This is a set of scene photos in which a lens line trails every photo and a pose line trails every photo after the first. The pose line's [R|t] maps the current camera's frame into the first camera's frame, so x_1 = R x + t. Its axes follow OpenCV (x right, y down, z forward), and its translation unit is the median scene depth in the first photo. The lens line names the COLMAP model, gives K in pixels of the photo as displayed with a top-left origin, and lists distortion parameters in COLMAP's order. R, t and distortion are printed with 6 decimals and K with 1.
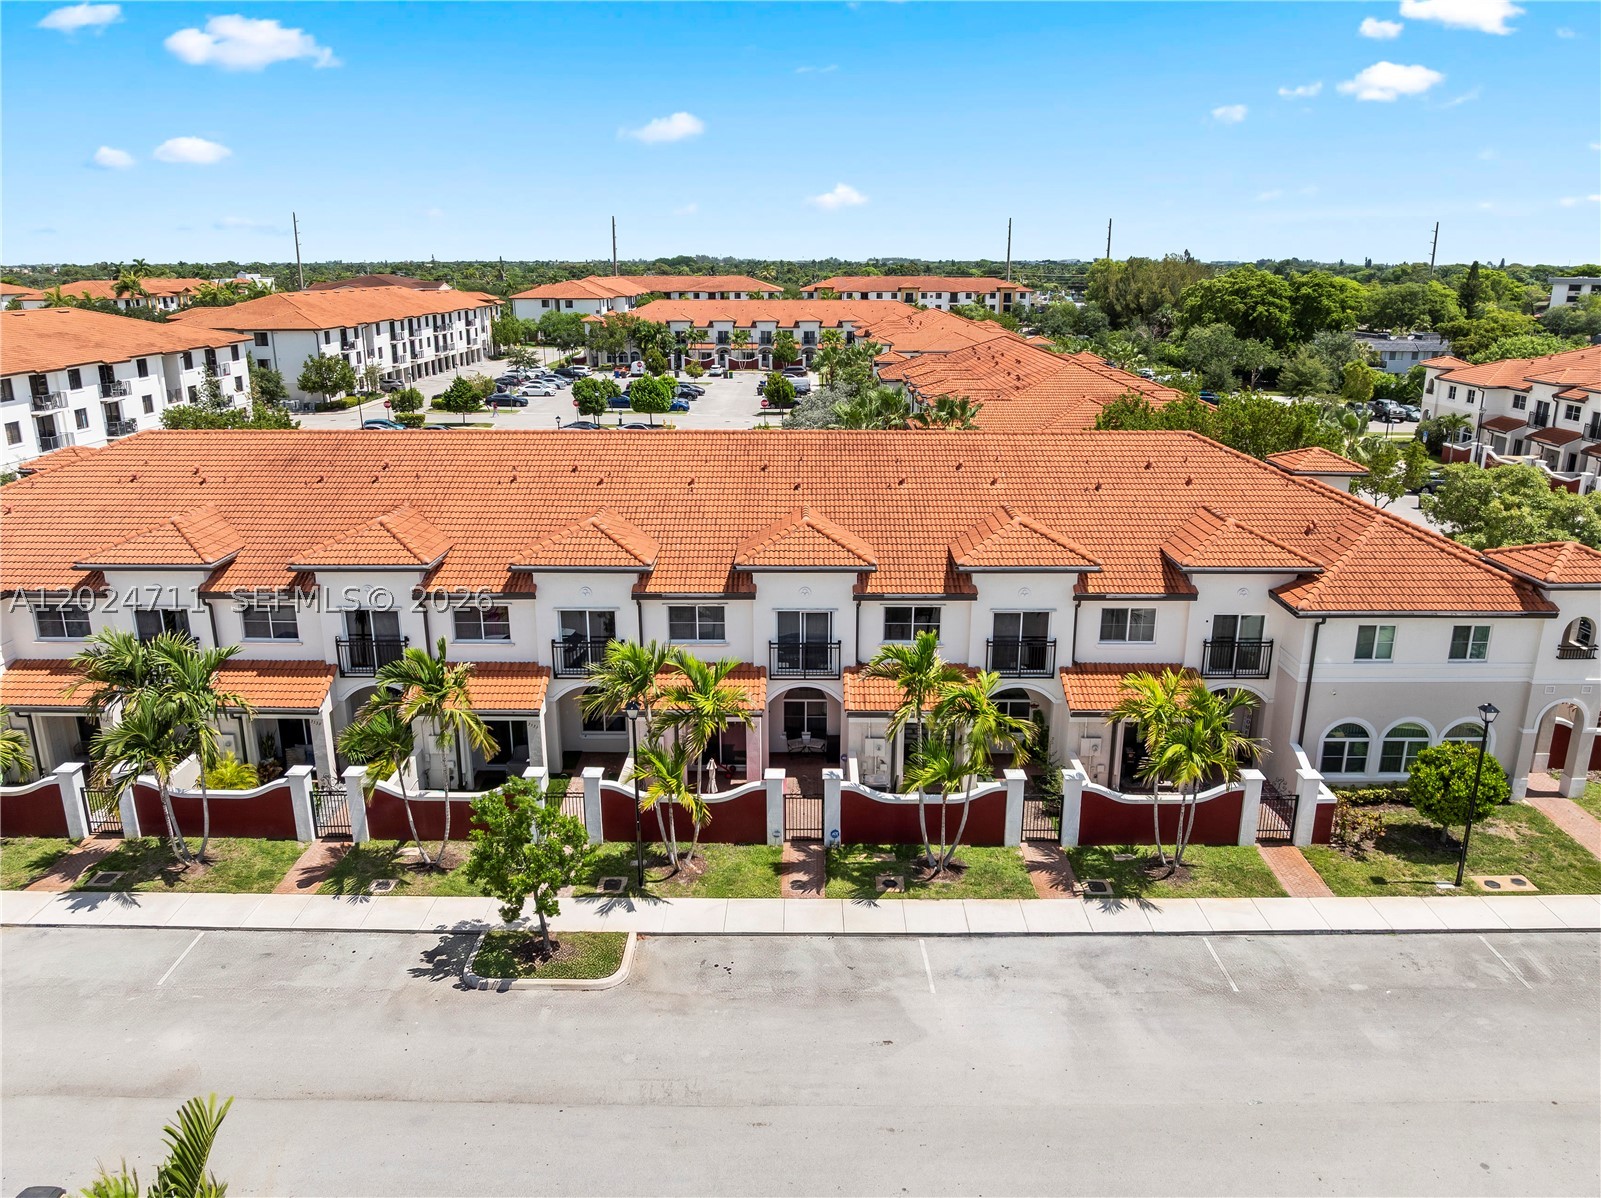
lens RADIAL K [[1127.6, 0, 800.5], [0, 1127.6, 599.0], [0, 0, 1]] dist [-0.025913, -0.005142]
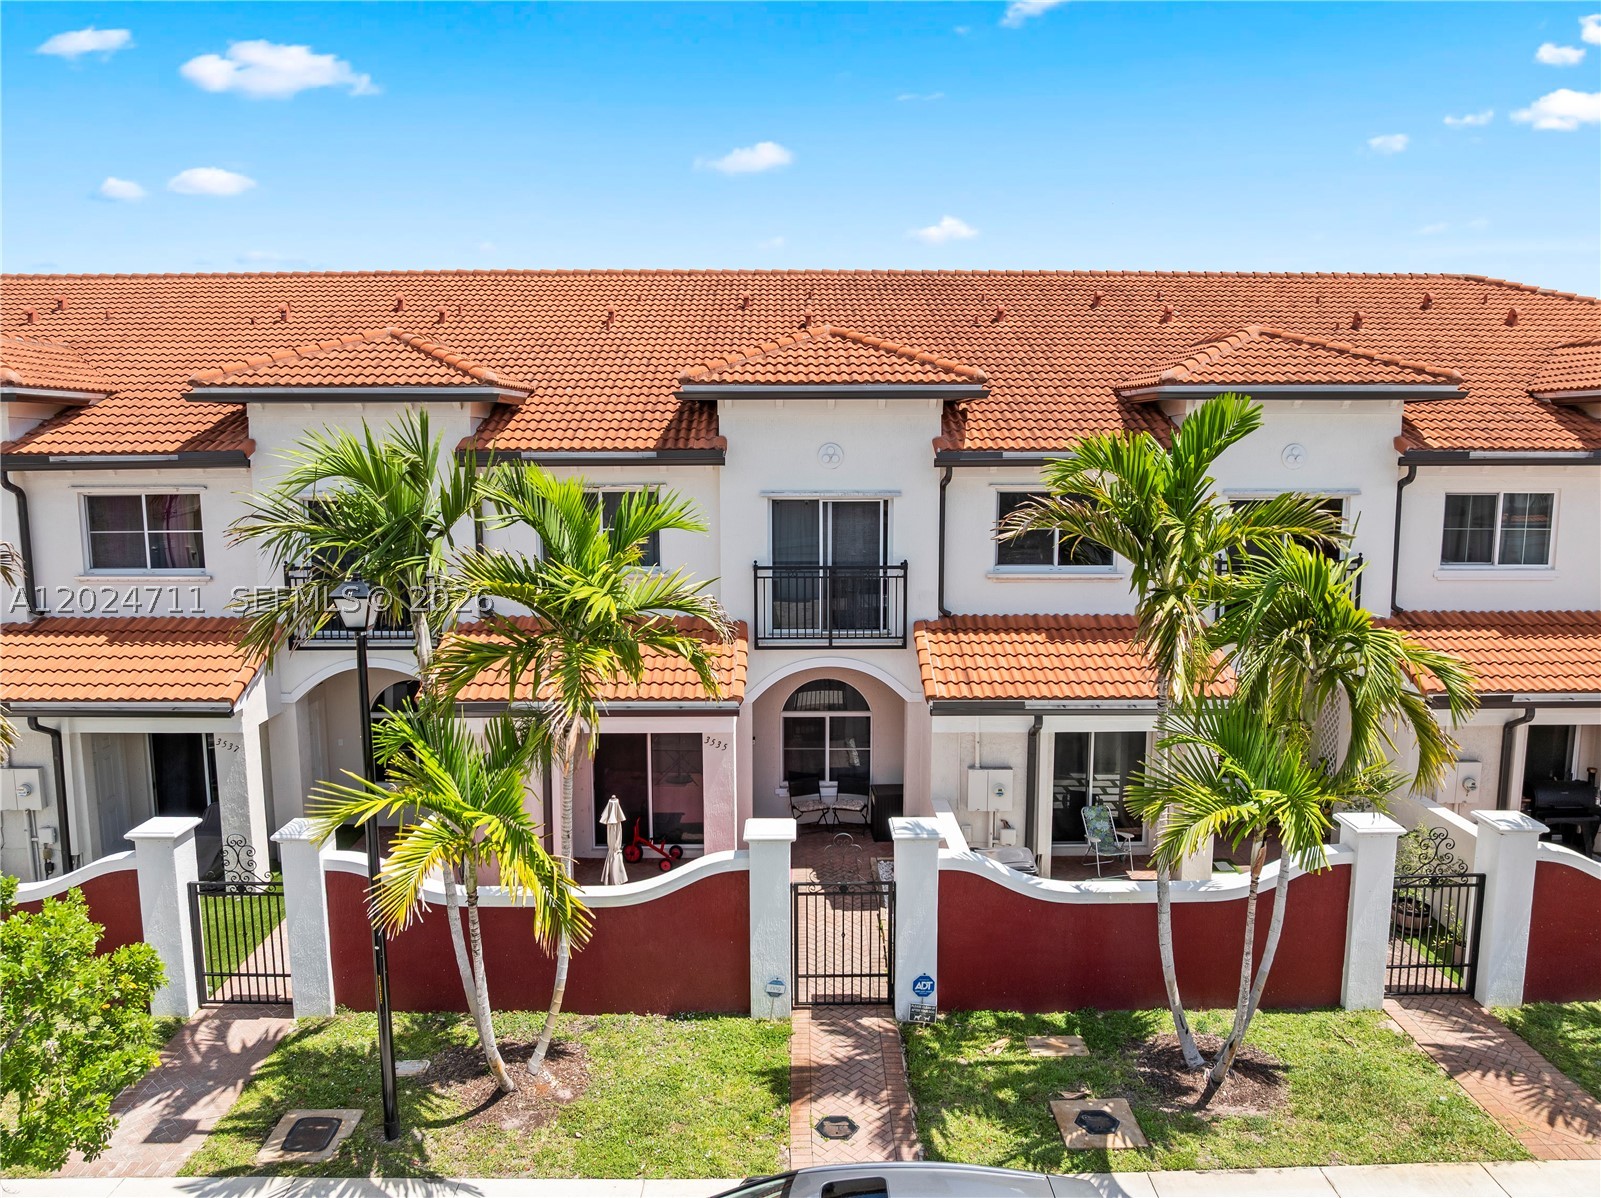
lens RADIAL K [[1122.0, 0, 800.5], [0, 1122.0, 599.0], [0, 0, 1]] dist [-0.042885, -0.003448]
pose [[0.999812, -0.005697, 0.018523, -0.018673], [0.008469, 0.988157, -0.153212, 0.133944], [-0.017430, 0.153340, 0.988020, 0.593901]]
